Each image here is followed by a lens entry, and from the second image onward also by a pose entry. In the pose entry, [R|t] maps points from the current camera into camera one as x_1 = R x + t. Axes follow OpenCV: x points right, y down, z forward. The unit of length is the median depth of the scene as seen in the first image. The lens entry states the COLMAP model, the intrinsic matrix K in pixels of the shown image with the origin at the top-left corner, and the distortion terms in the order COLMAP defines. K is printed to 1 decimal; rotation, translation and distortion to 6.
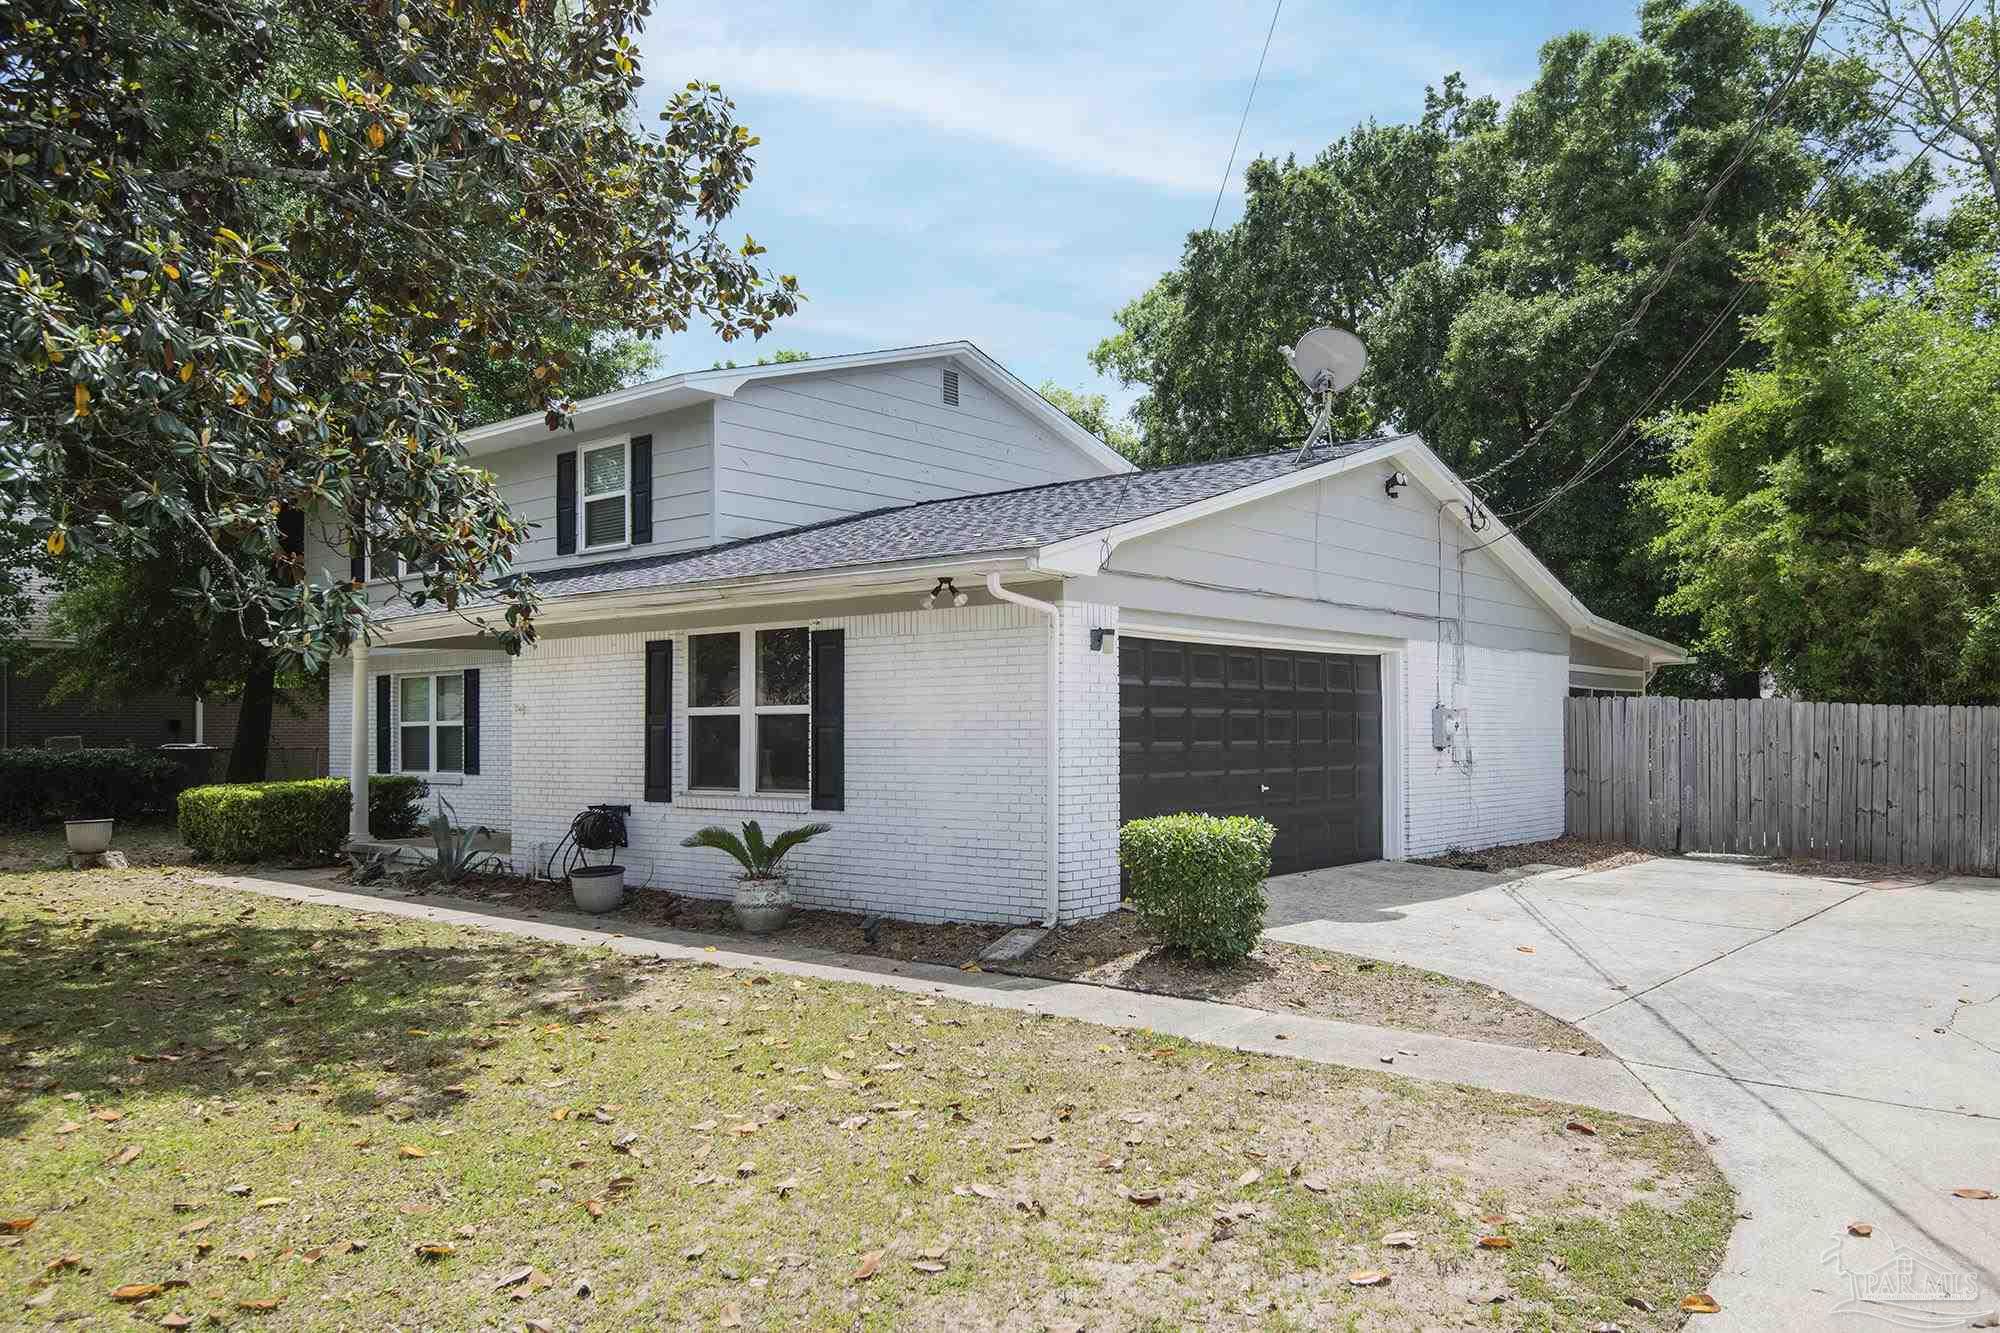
lens RADIAL K [[1447.9, 0, 999.6], [0, 1447.9, 669.5], [0, 0, 1]] dist [0.010685, 0.015379]
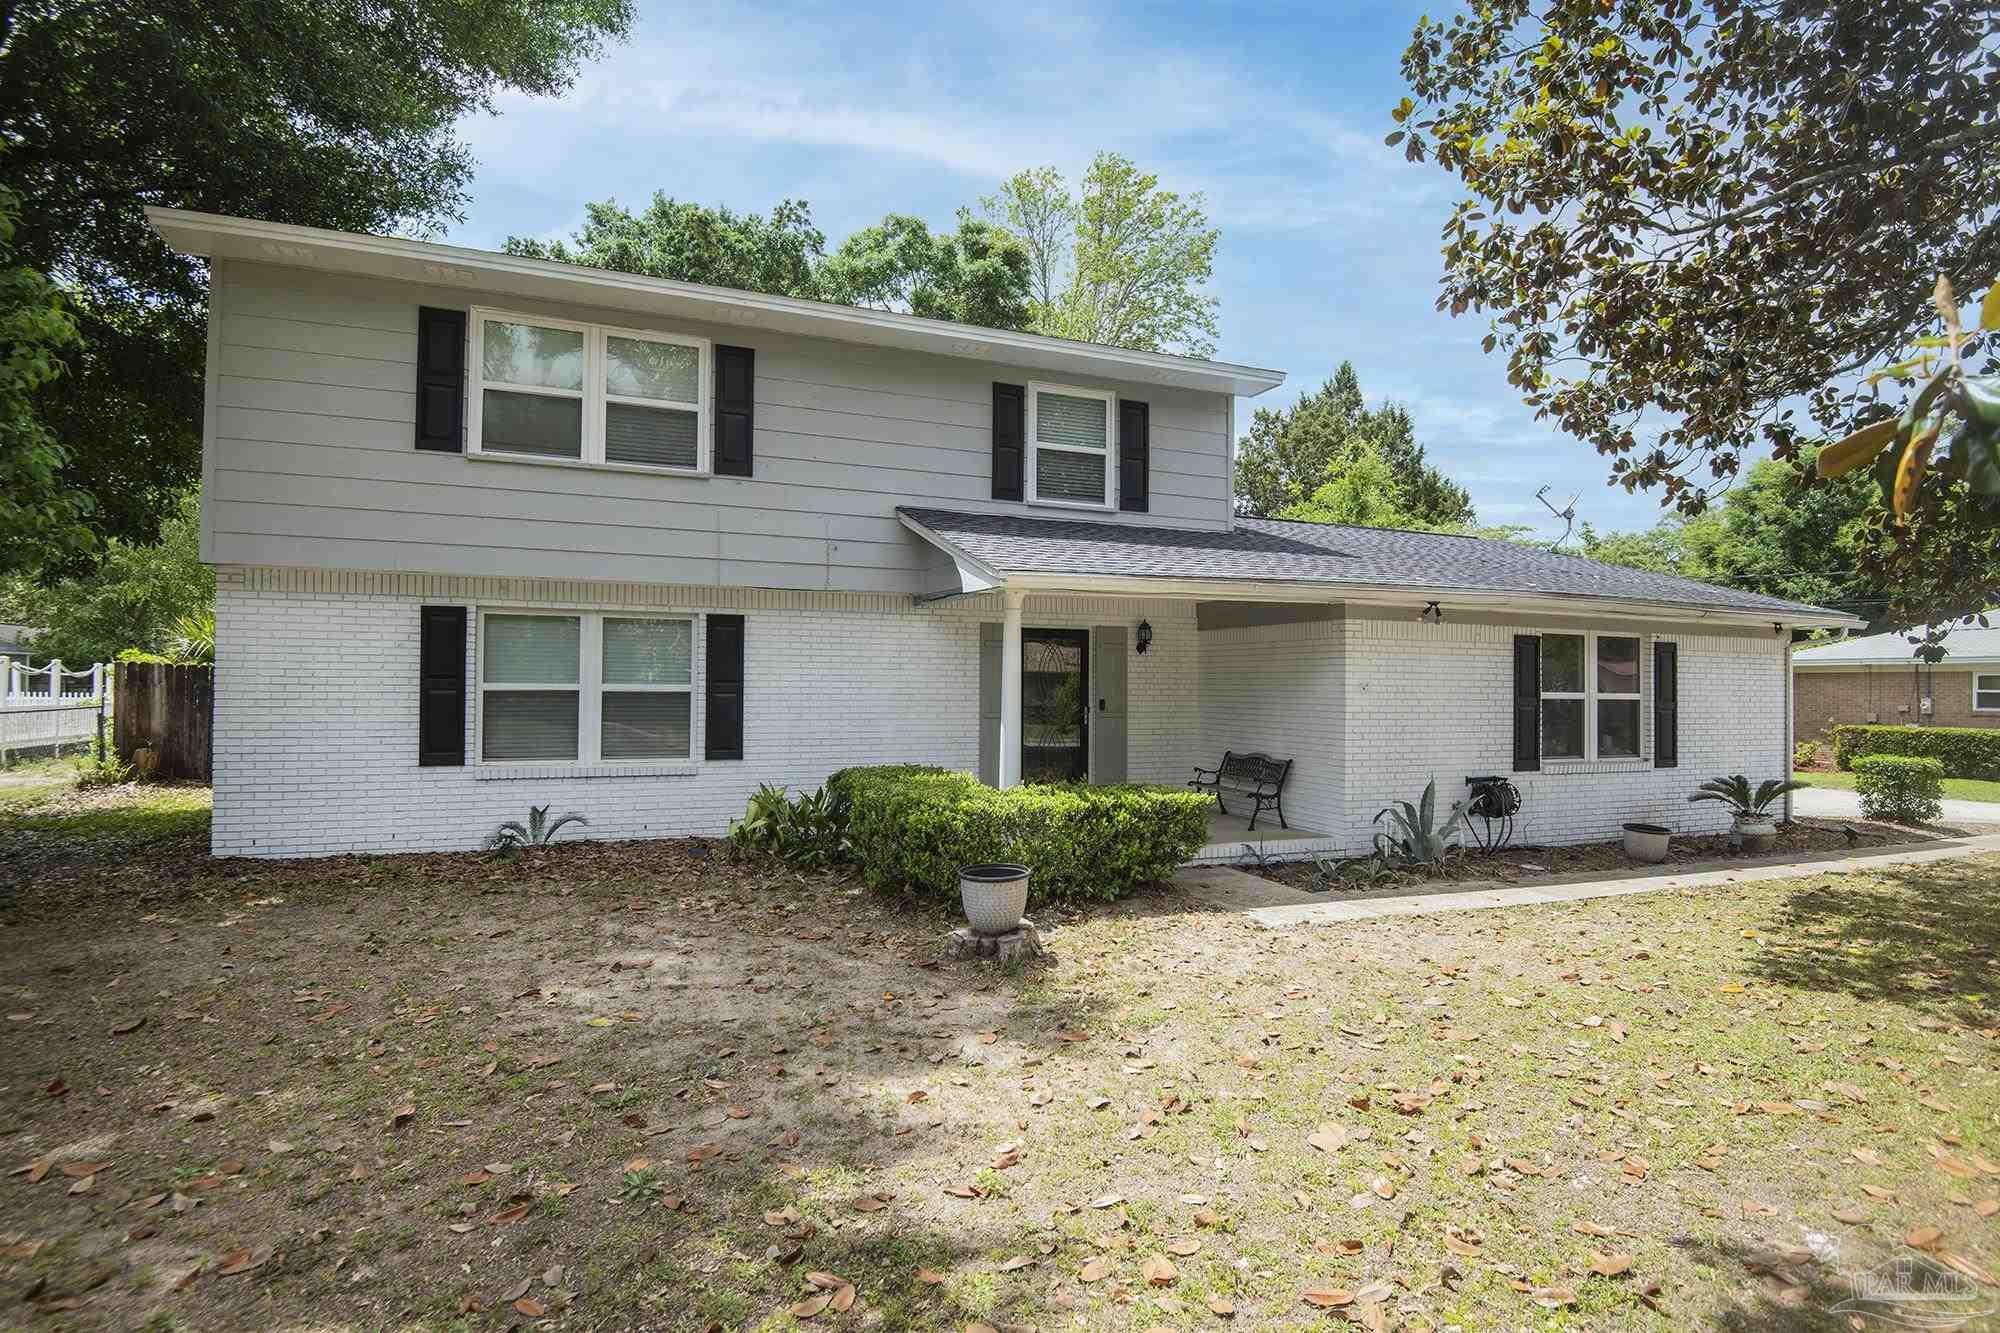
lens RADIAL K [[1047.0, 0, 1004.7], [0, 1047.0, 664.1], [0, 0, 1]] dist [-0.022186, -0.001565]
pose [[0.454149, 0.031089, 0.890383, -0.921917], [-0.052232, 0.998601, -0.008226, 0.025834], [-0.889393, -0.042770, 0.455138, 0.766693]]
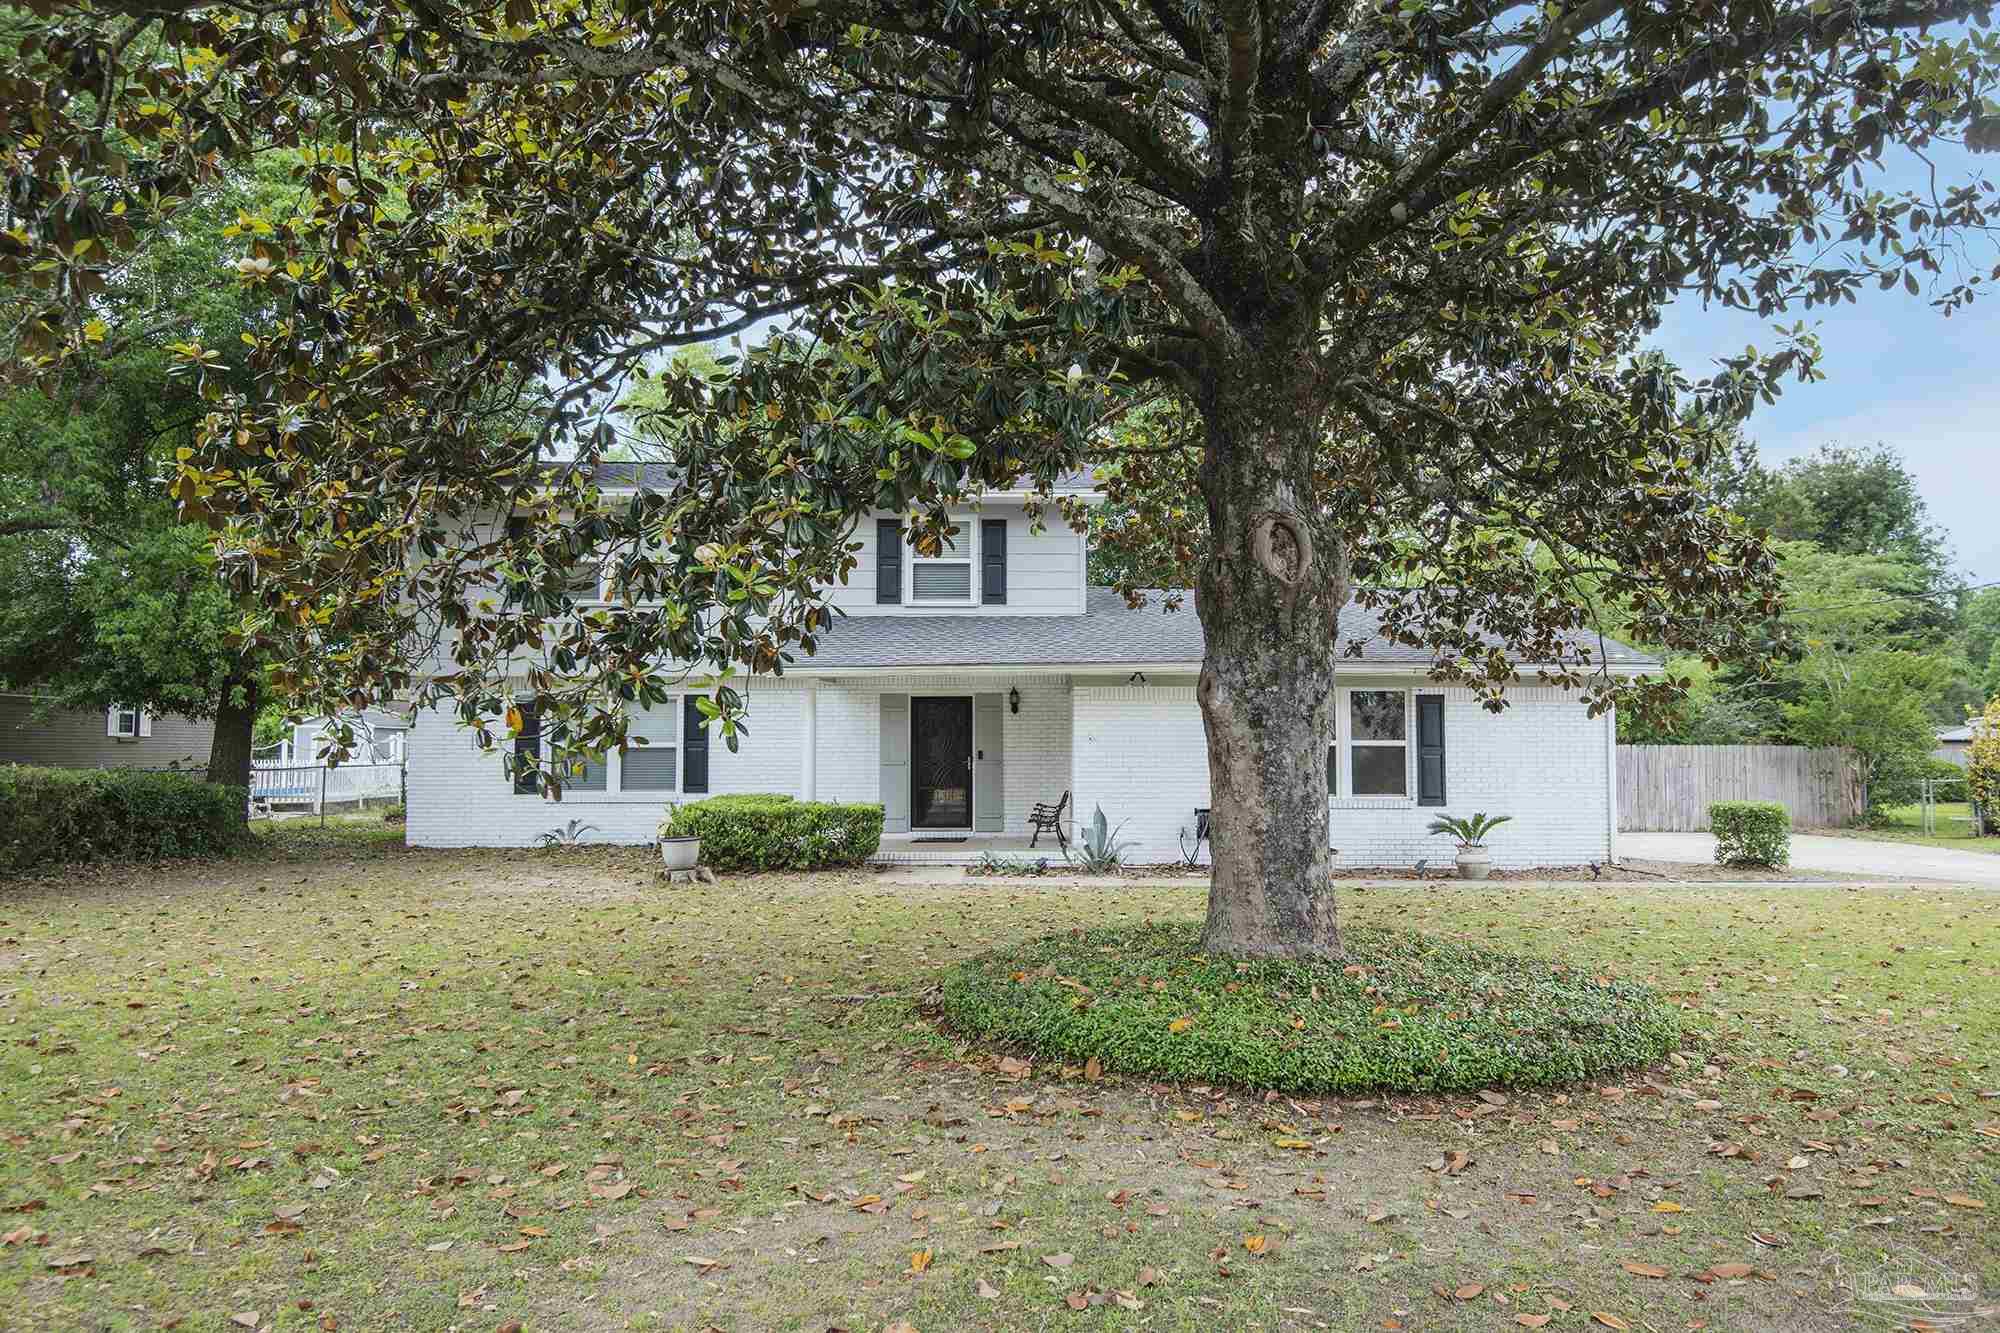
lens RADIAL K [[1399.7, 0, 1000.6], [0, 1399.7, 663.2], [0, 0, 1]] dist [-0.006471, 0.001235]
pose [[0.768692, 0.047127, 0.637880, -1.029005], [-0.033499, 0.998880, -0.033429, 0.004486], [-0.638741, 0.004328, 0.769410, 0.067466]]
